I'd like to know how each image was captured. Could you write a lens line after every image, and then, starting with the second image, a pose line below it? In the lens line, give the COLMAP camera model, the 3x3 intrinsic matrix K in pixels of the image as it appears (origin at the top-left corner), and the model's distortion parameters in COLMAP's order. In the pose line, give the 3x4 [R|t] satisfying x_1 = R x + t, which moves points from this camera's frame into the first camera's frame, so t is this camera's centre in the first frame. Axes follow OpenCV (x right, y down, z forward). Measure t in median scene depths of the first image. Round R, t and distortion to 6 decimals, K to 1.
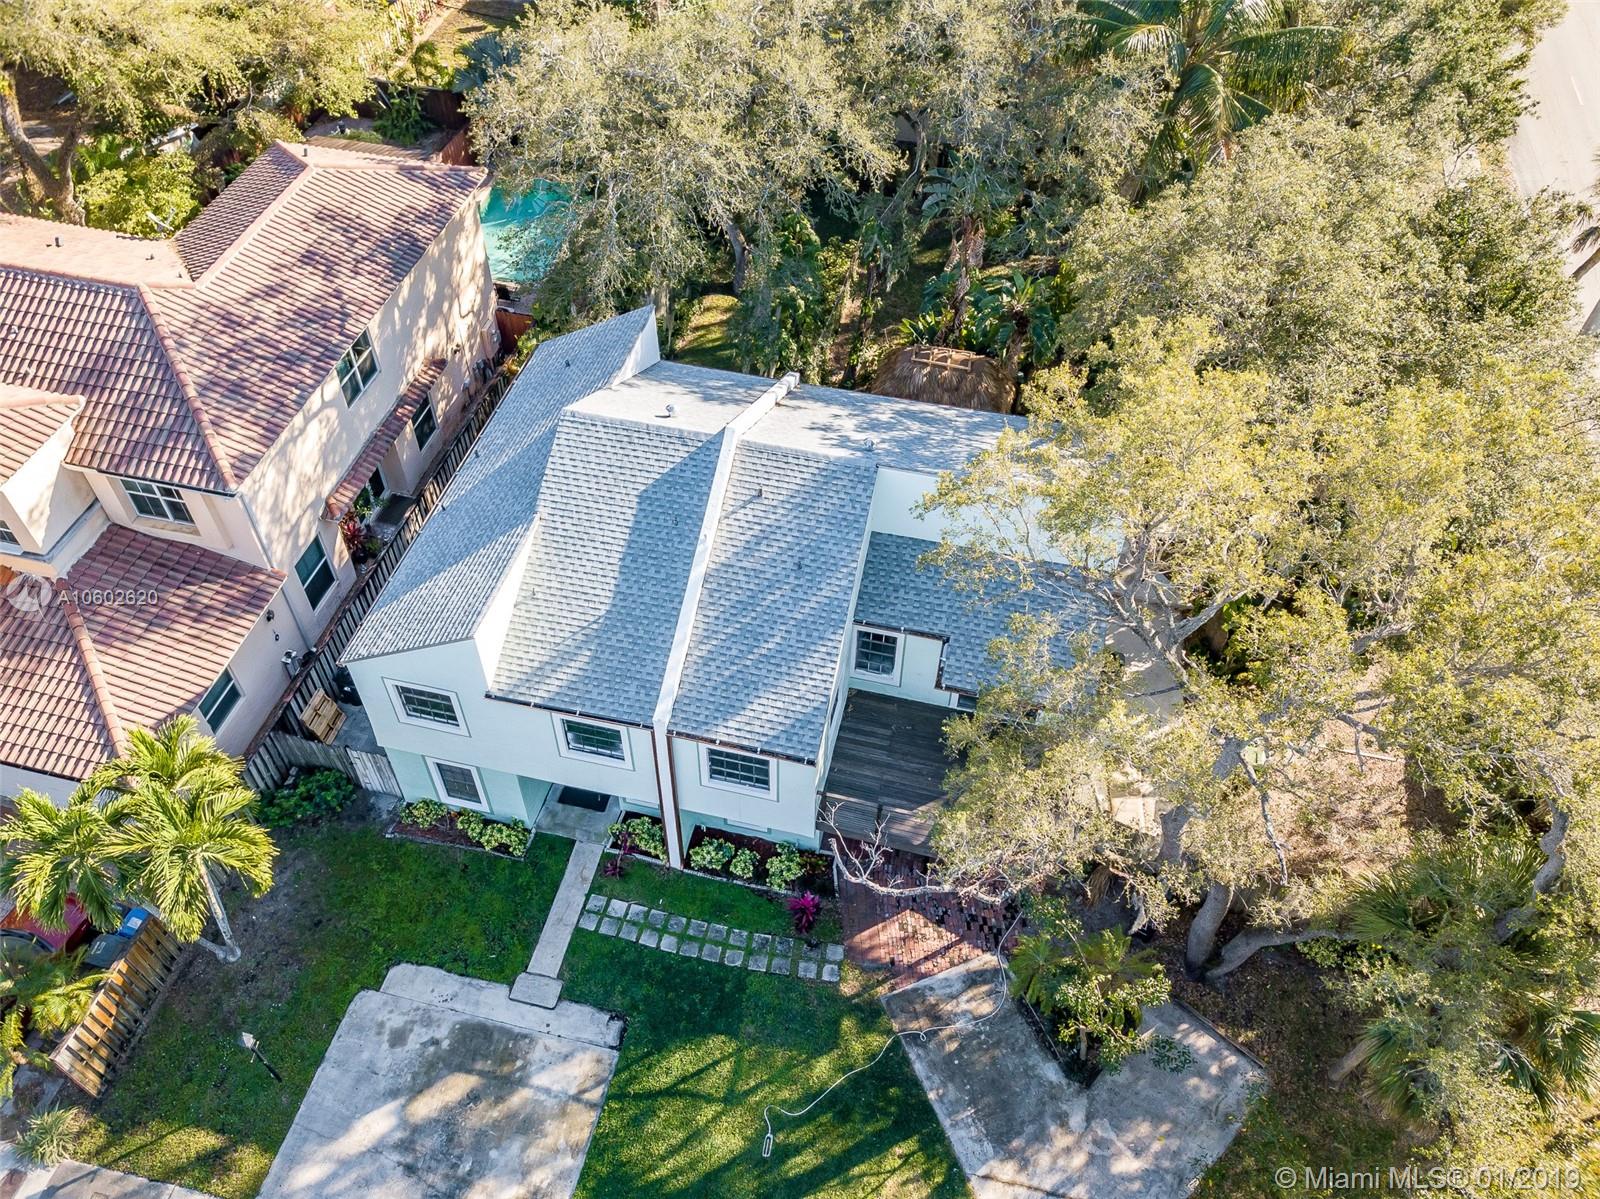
lens RADIAL K [[1224.6, 0, 800.0], [0, 1224.6, 599.5], [0, 0, 1]] dist [0.038570, -0.001302]
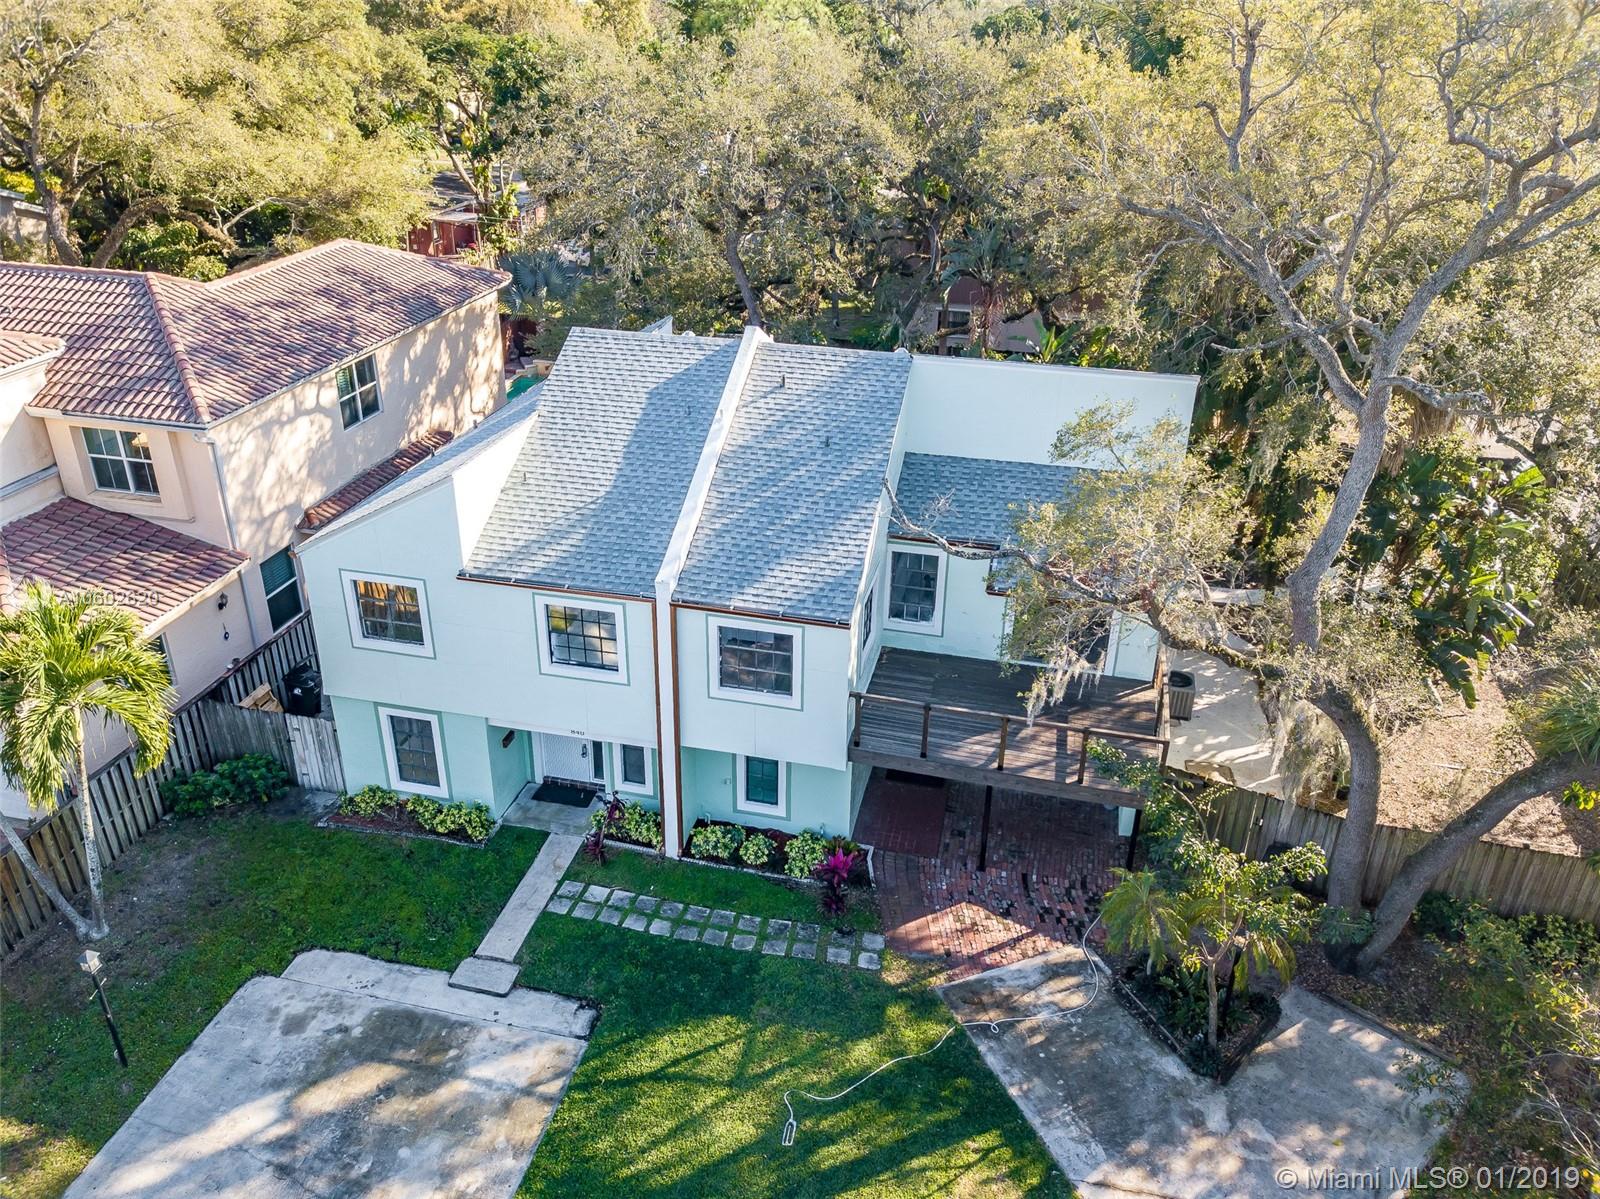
lens RADIAL K [[1215.0, 0, 800.0], [0, 1215.0, 599.5], [0, 0, 1]] dist [0.035145, -0.009659]
pose [[1.000000, 0.000787, -0.000011, -0.019004], [-0.000737, 0.931618, -0.363439, 0.381870], [-0.000276, 0.363439, 0.931618, 0.211806]]
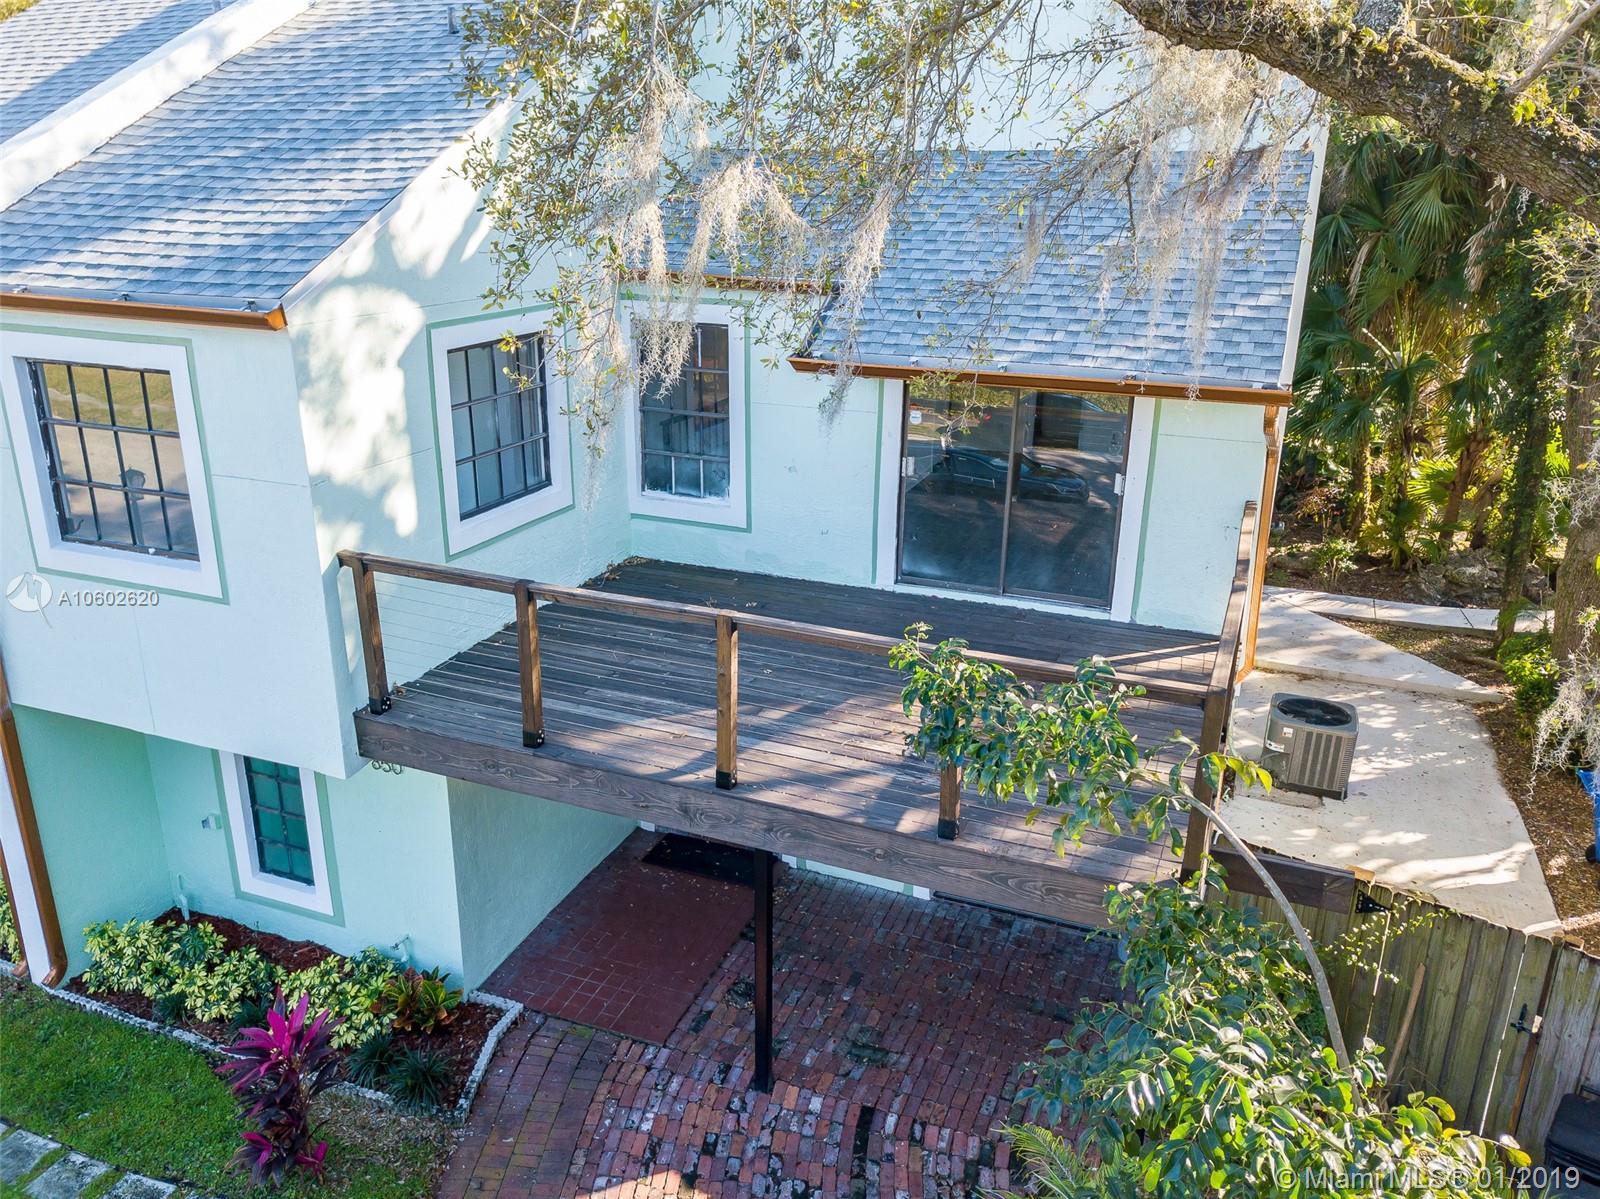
lens RADIAL K [[1198.0, 0, 800.0], [0, 1198.0, 599.5], [0, 0, 1]] dist [0.005124, 0.001588]
pose [[0.990296, 0.044468, -0.131665, 0.158304], [-0.102753, 0.872180, -0.478271, 0.285788], [0.093568, 0.487159, 0.868286, 0.737430]]
